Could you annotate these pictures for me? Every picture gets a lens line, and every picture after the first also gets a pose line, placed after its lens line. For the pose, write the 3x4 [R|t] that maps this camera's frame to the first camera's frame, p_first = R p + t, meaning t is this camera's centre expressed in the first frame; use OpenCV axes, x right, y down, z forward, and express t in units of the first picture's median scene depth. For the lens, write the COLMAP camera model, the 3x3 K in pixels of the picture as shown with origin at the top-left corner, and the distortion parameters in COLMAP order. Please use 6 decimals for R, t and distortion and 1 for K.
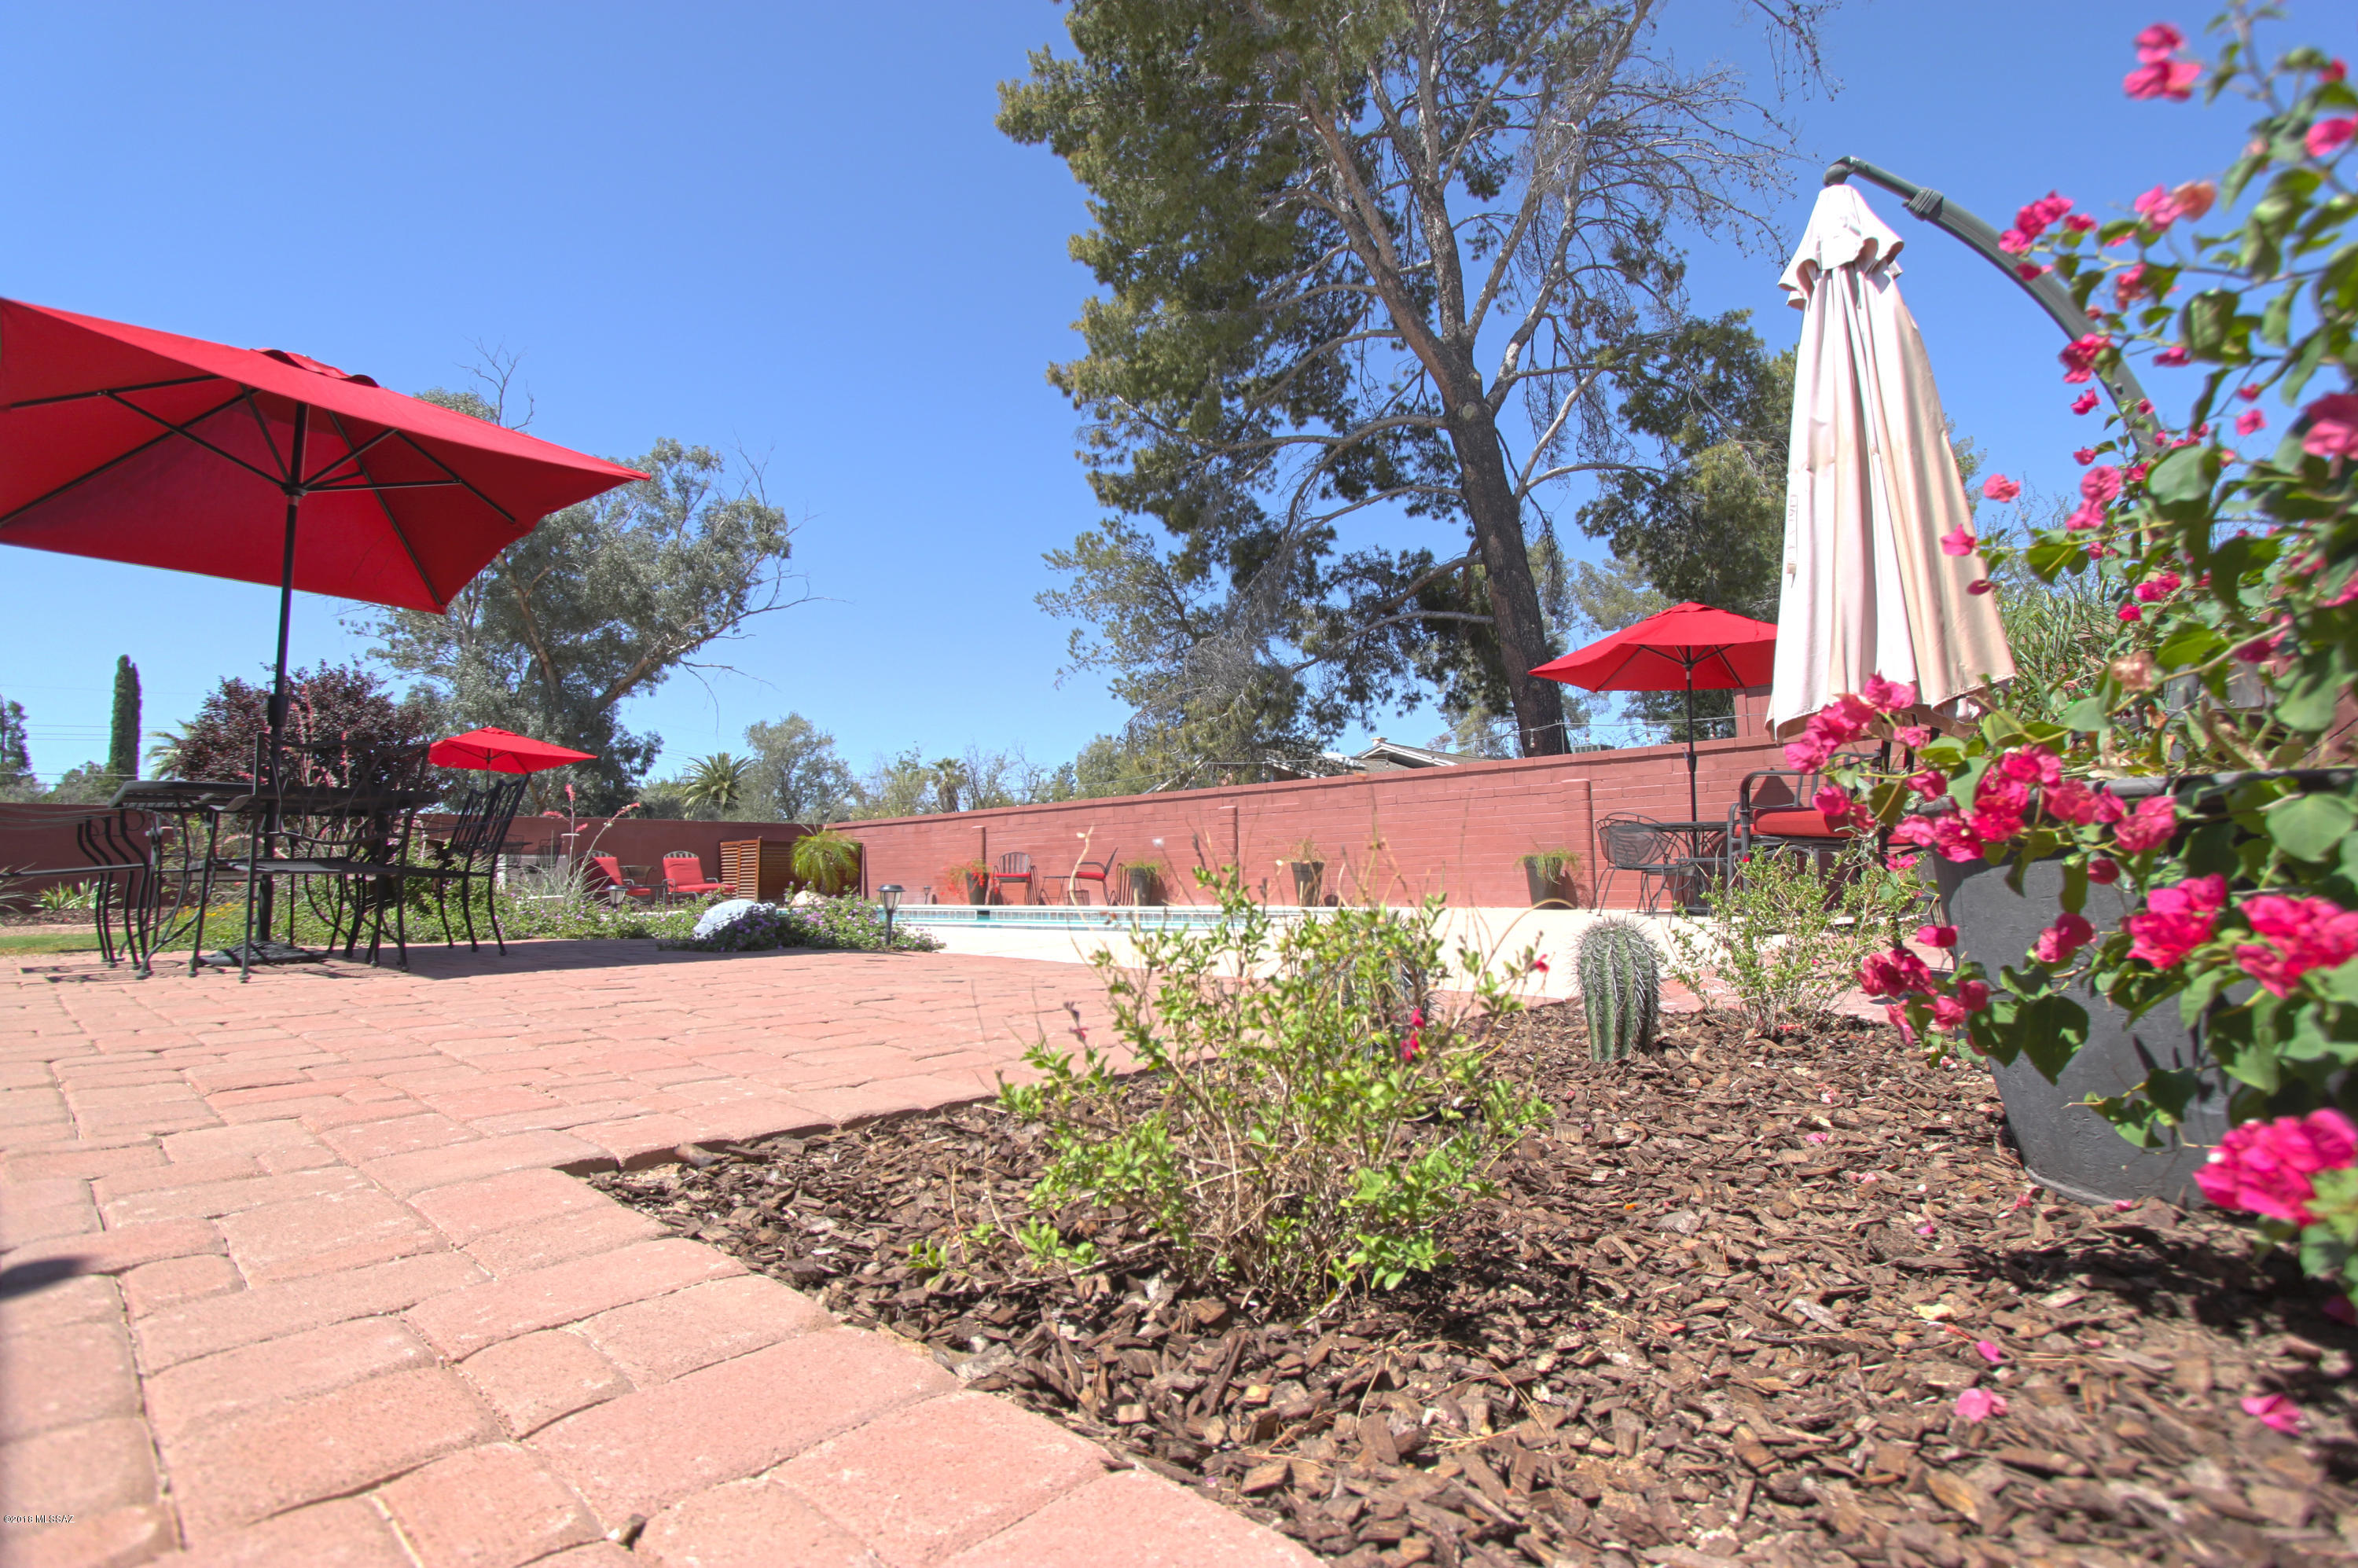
lens RADIAL K [[1076.5, 0, 1181.4], [0, 1076.5, 775.7], [0, 0, 1]] dist [-0.014290, 0.001553]
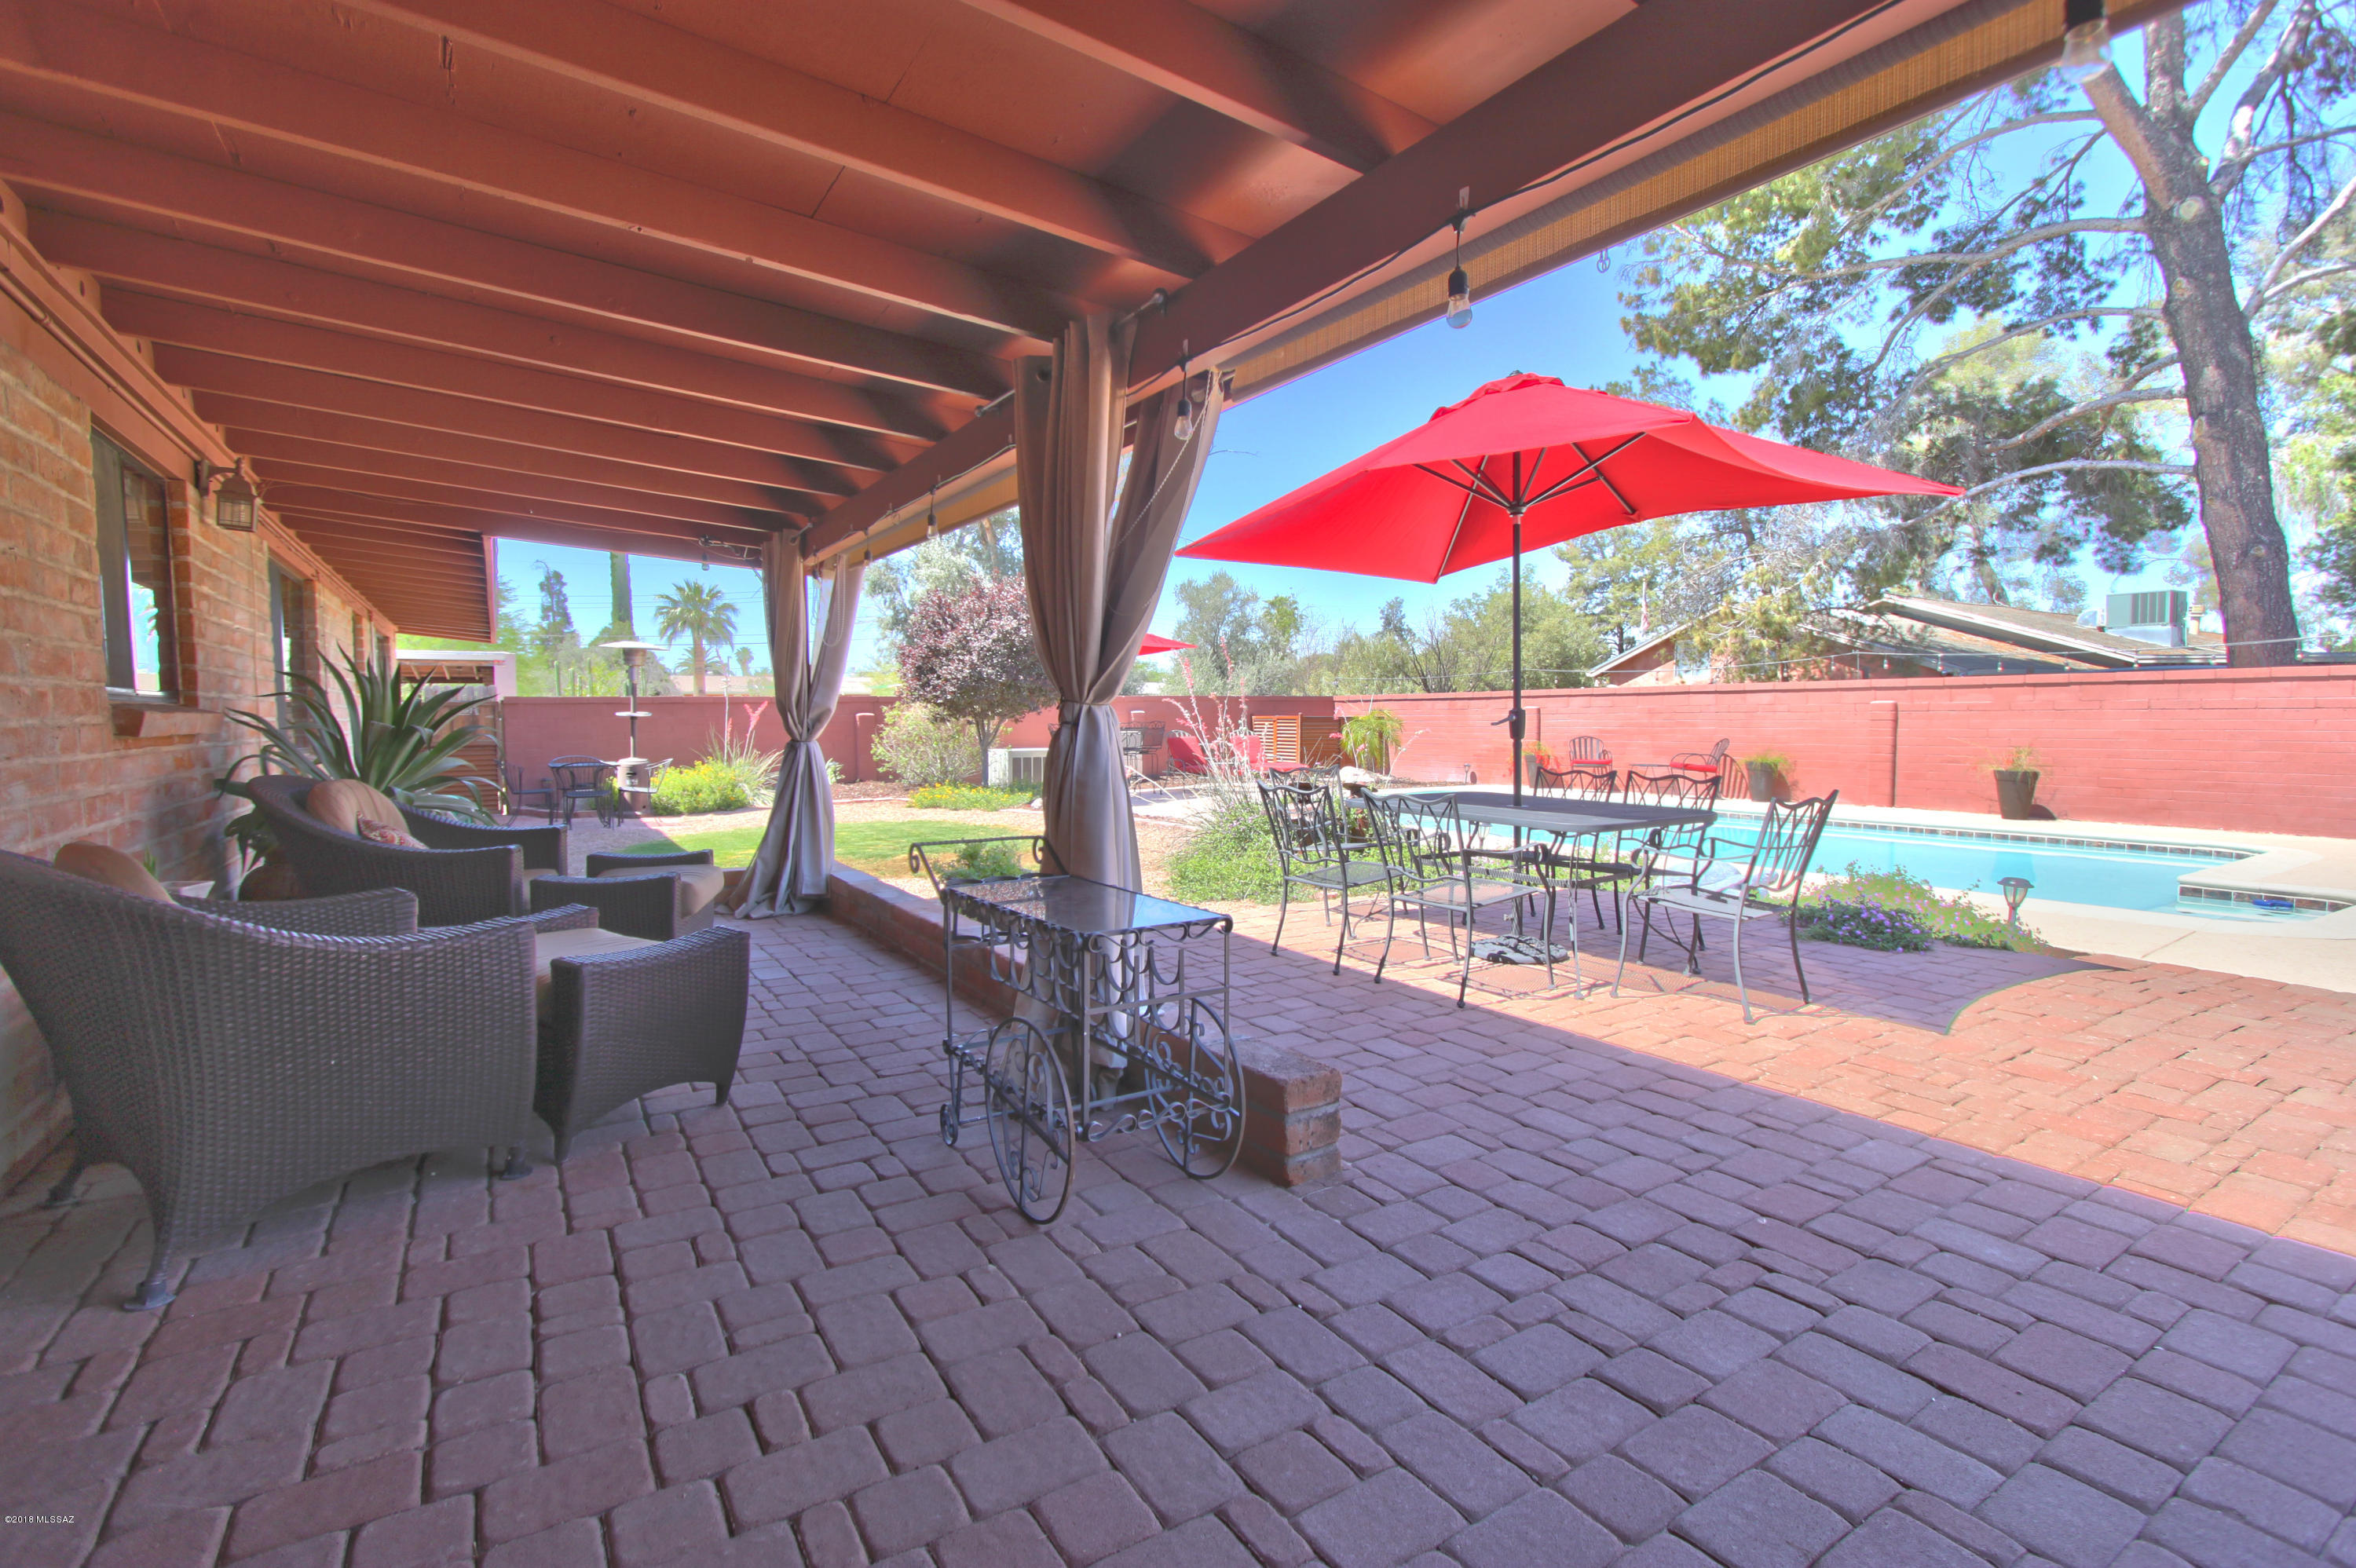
lens RADIAL K [[1075.5, 0, 1180.4], [0, 1075.5, 775.8], [0, 0, 1]] dist [-0.014290, 0.001553]
pose [[0.962673, 0.026445, -0.269371, -0.190054], [0.015816, 0.988019, 0.153518, -0.039019], [0.270204, -0.152048, 0.950721, -0.029890]]
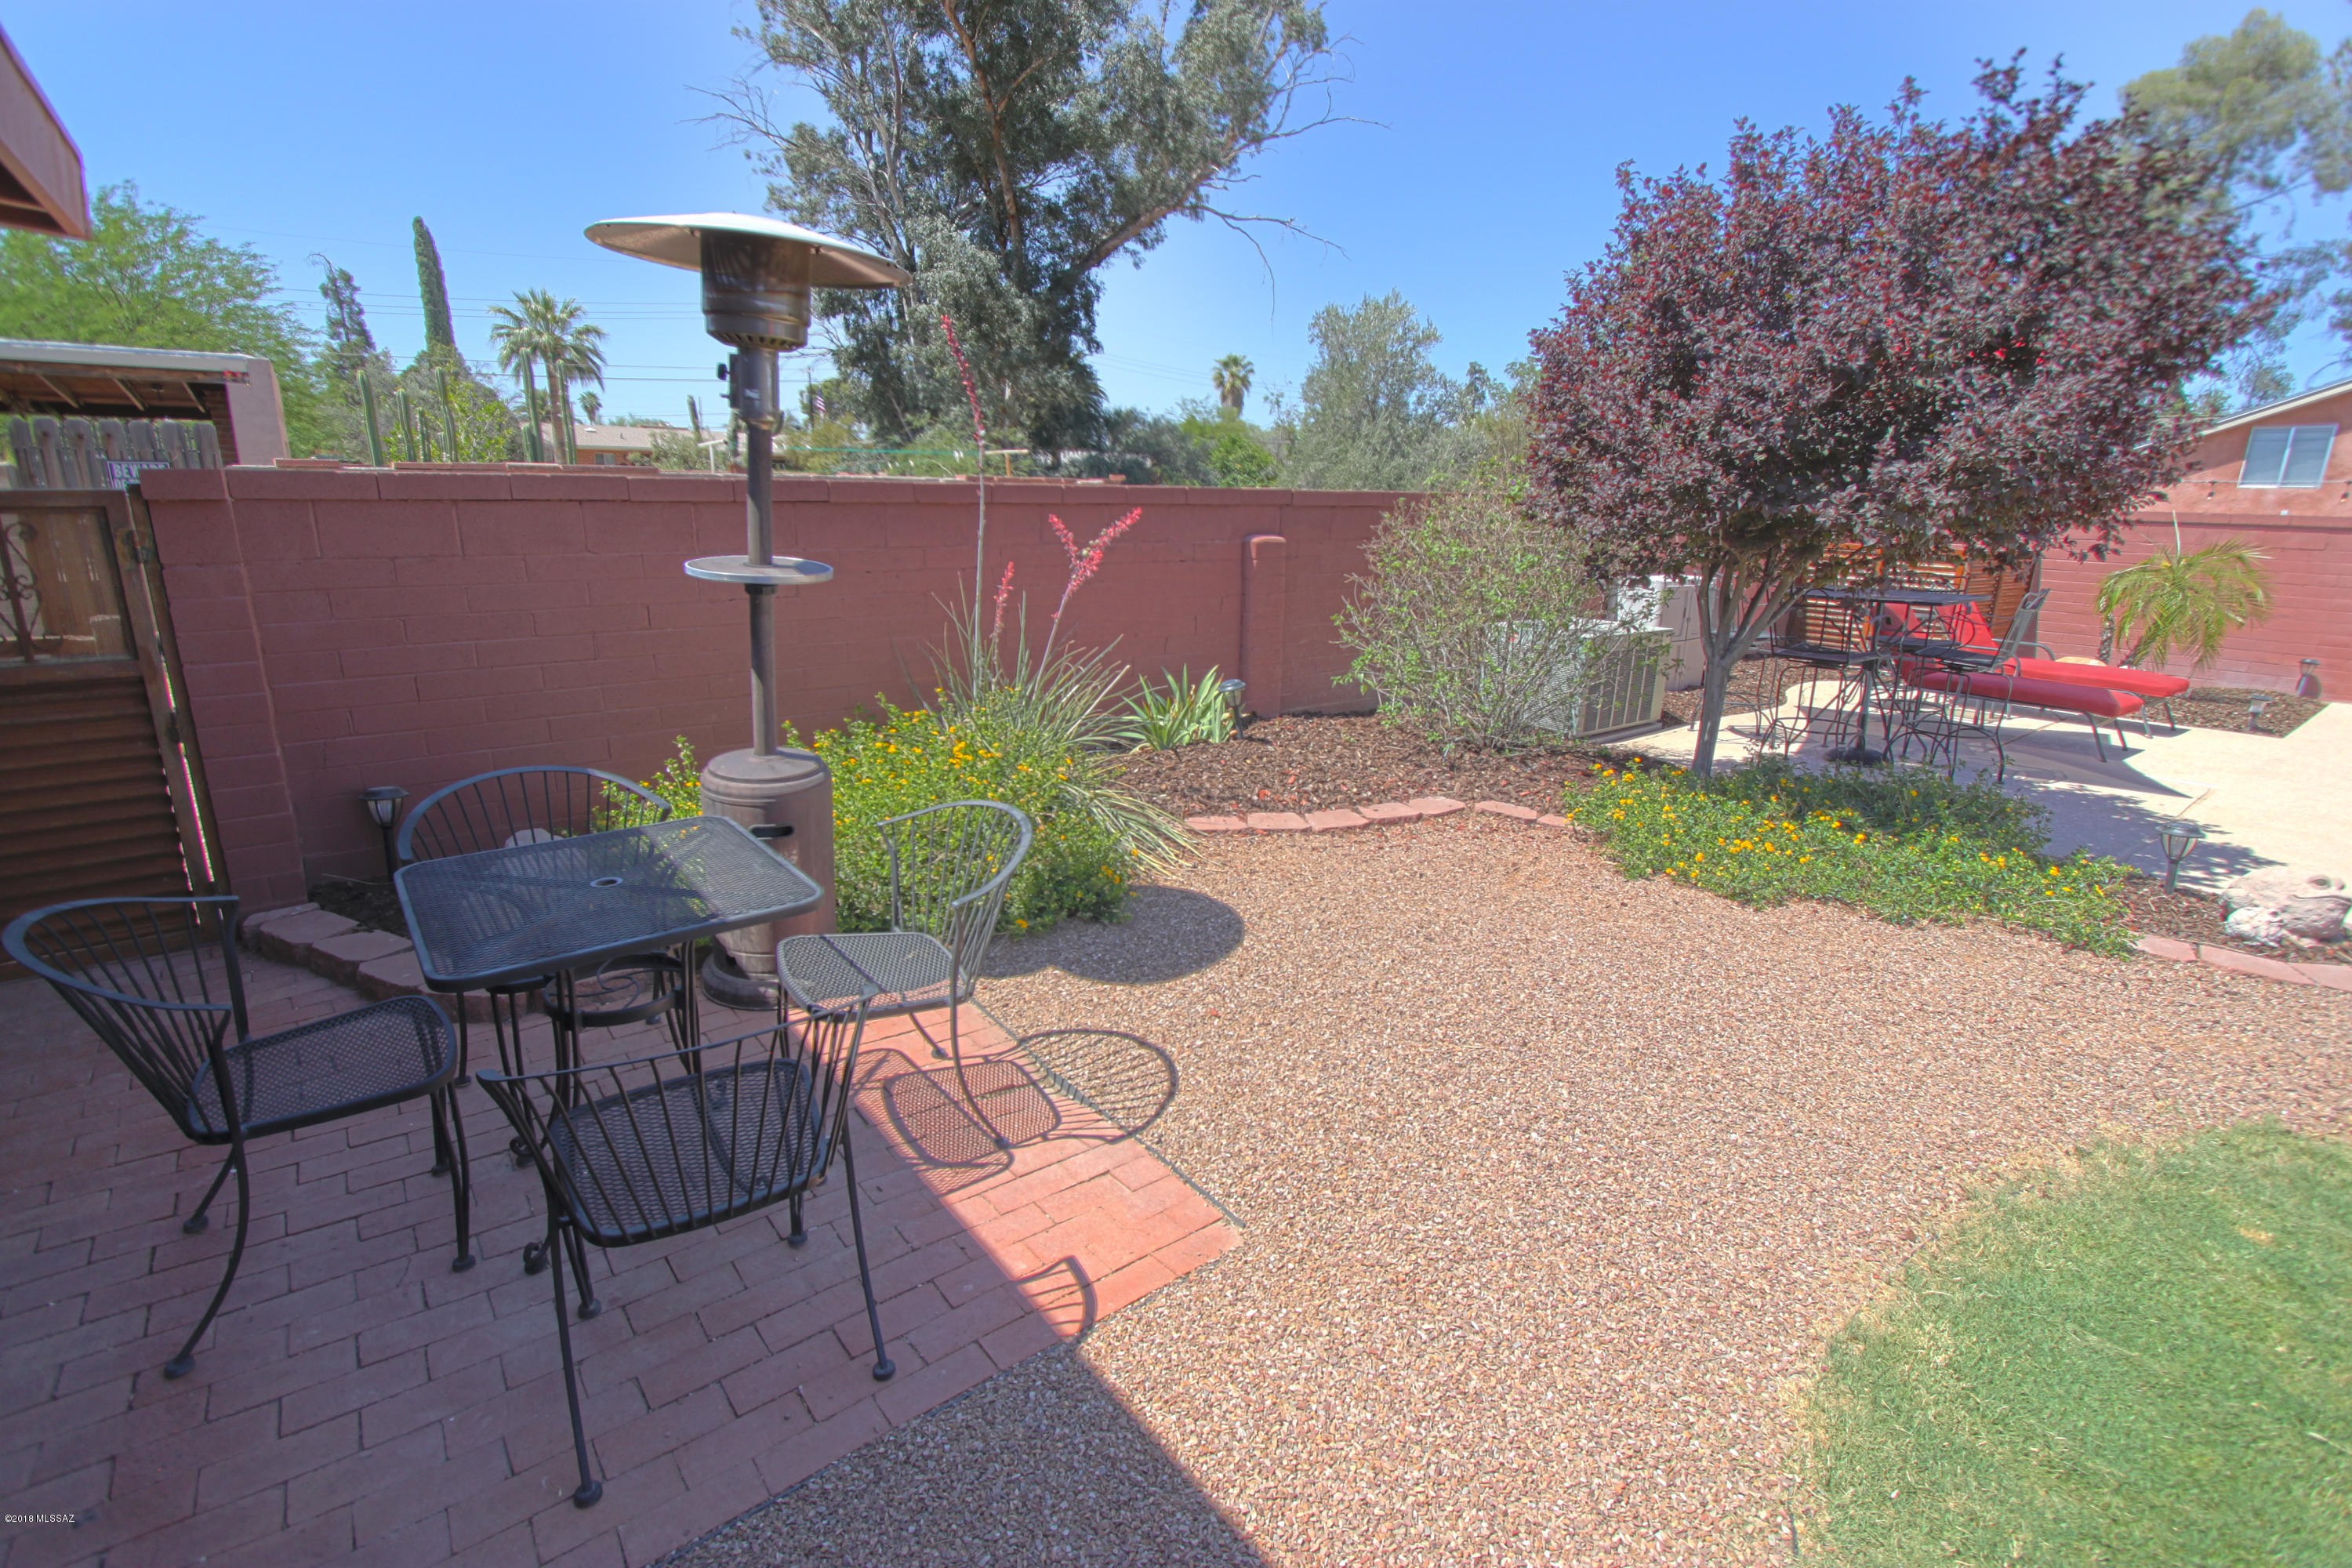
lens RADIAL K [[1073.8, 0, 1178.4], [0, 1073.8, 775.8], [0, 0, 1]] dist [-0.014290, 0.001553]
pose [[0.984873, 0.084408, -0.151326, -0.584300], [-0.026121, 0.935672, 0.351902, -0.008422], [0.171295, -0.342626, 0.923724, 0.353499]]
